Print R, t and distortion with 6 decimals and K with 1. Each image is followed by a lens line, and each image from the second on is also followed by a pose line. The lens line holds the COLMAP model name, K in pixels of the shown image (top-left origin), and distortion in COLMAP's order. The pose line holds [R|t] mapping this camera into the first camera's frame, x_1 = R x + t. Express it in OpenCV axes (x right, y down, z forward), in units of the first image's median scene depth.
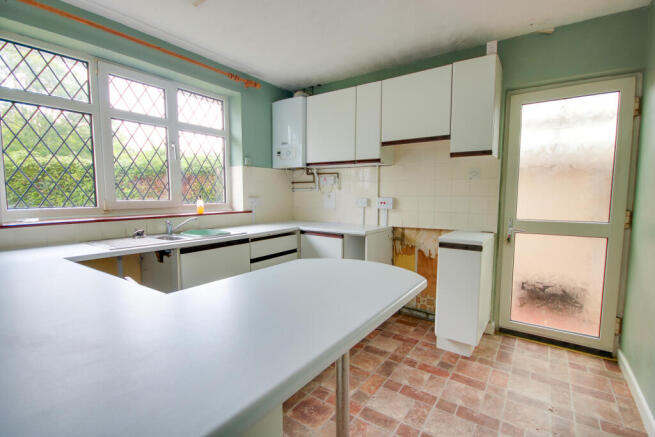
lens RADIAL K [[314.4, 0, 327.5], [0, 314.4, 218.5], [0, 0, 1]] dist [0.001131, 0.000100]
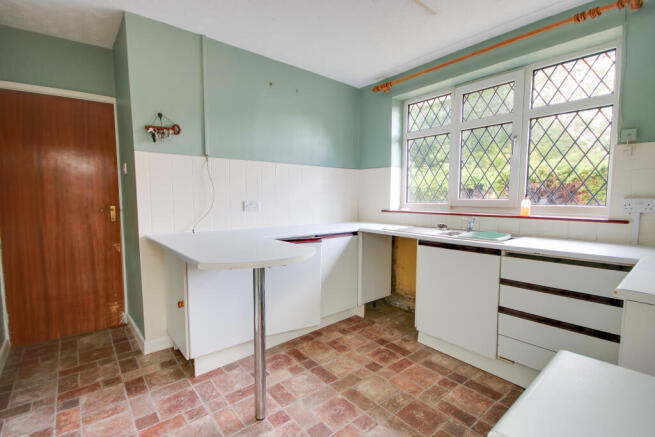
lens RADIAL K [[300.9, 0, 327.5], [0, 300.9, 218.5], [0, 0, 1]] dist [-0.000172, -0.000162]
pose [[-0.257222, 0.077993, -0.963200, 0.548320], [-0.067887, 0.992817, 0.098520, -0.057017], [0.963965, 0.090731, -0.250080, 0.761283]]
